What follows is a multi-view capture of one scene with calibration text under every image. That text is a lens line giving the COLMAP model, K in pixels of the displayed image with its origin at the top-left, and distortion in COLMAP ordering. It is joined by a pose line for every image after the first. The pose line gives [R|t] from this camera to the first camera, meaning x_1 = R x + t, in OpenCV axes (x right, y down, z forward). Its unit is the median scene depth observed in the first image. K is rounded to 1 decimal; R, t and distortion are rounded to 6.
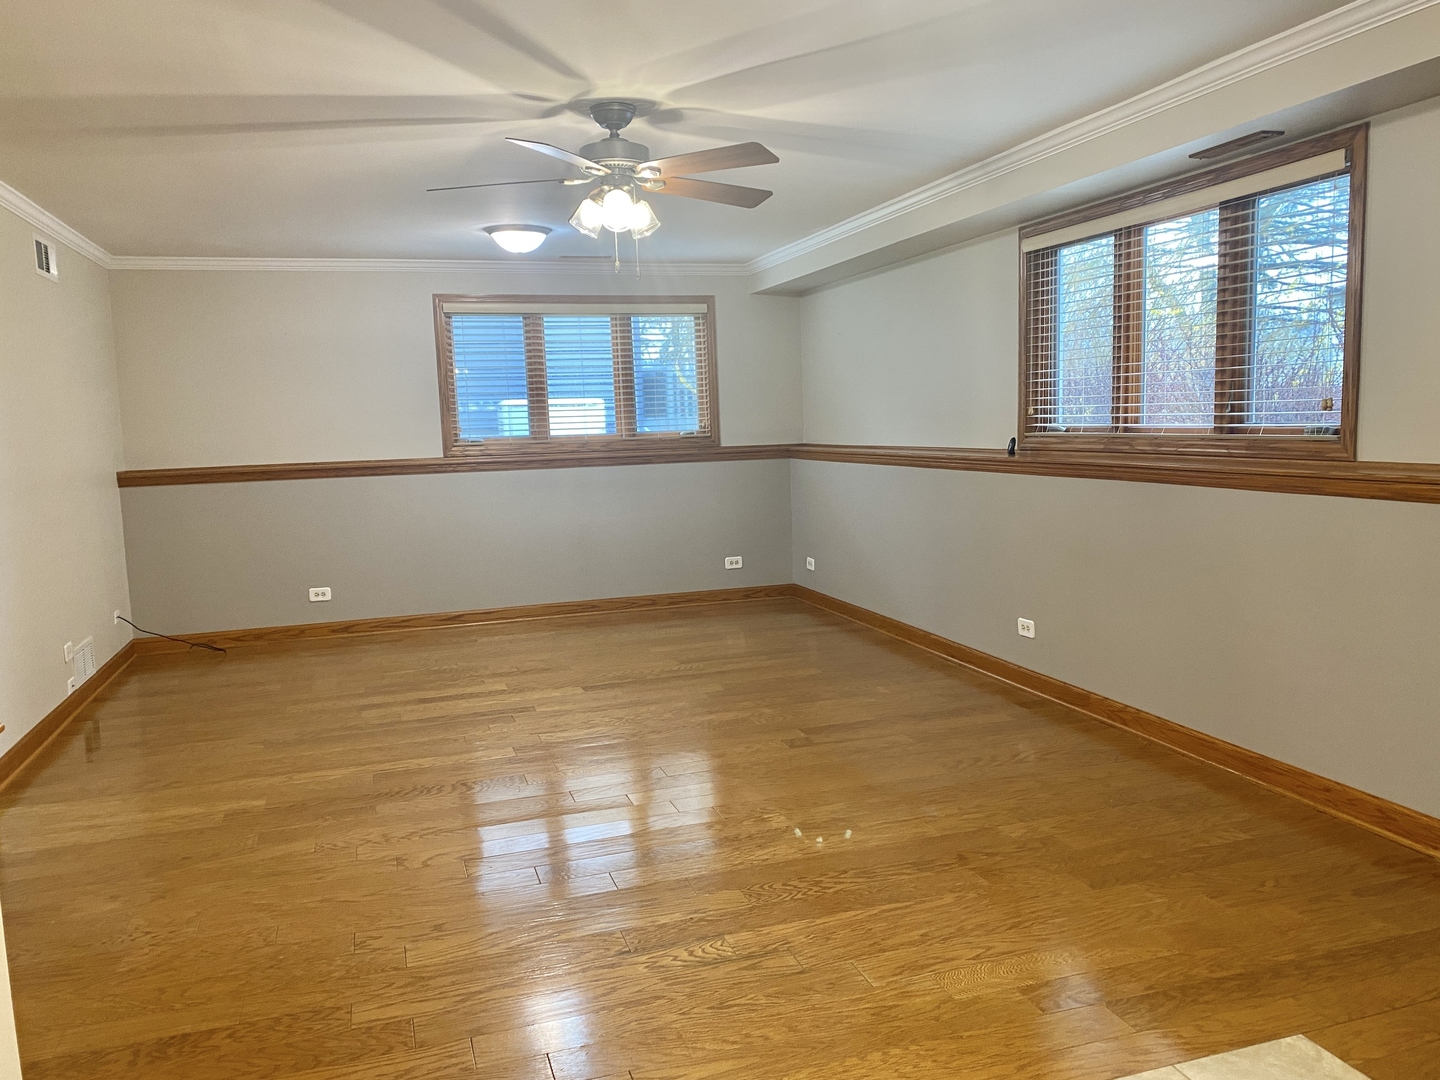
lens RADIAL K [[1090.5, 0, 724.3], [0, 1090.5, 539.0], [0, 0, 1]] dist [-0.002448, -0.000281]
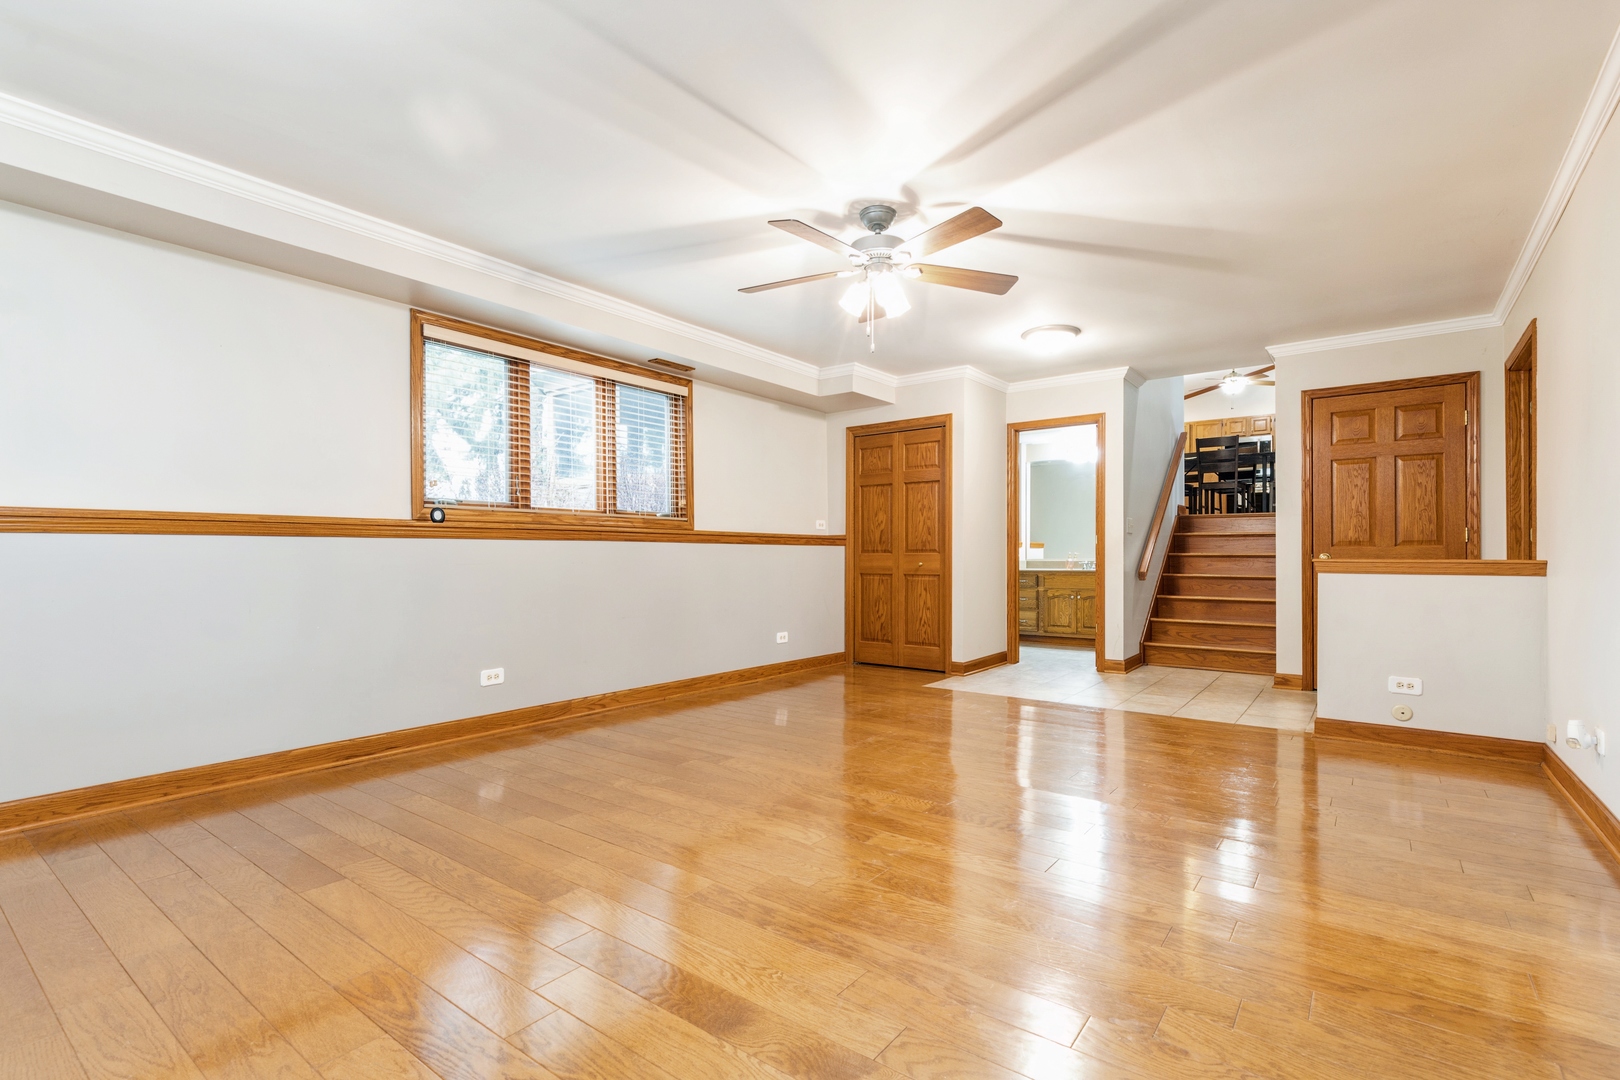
lens RADIAL K [[752.0, 0, 819.9], [0, 752.0, 549.5], [0, 0, 1]] dist [0.001052, 0.000025]
pose [[-0.570585, 0.036508, 0.820426, -0.585538], [0.110955, 0.993278, 0.032967, -0.038615], [-0.813708, 0.109841, -0.570801, 1.217867]]
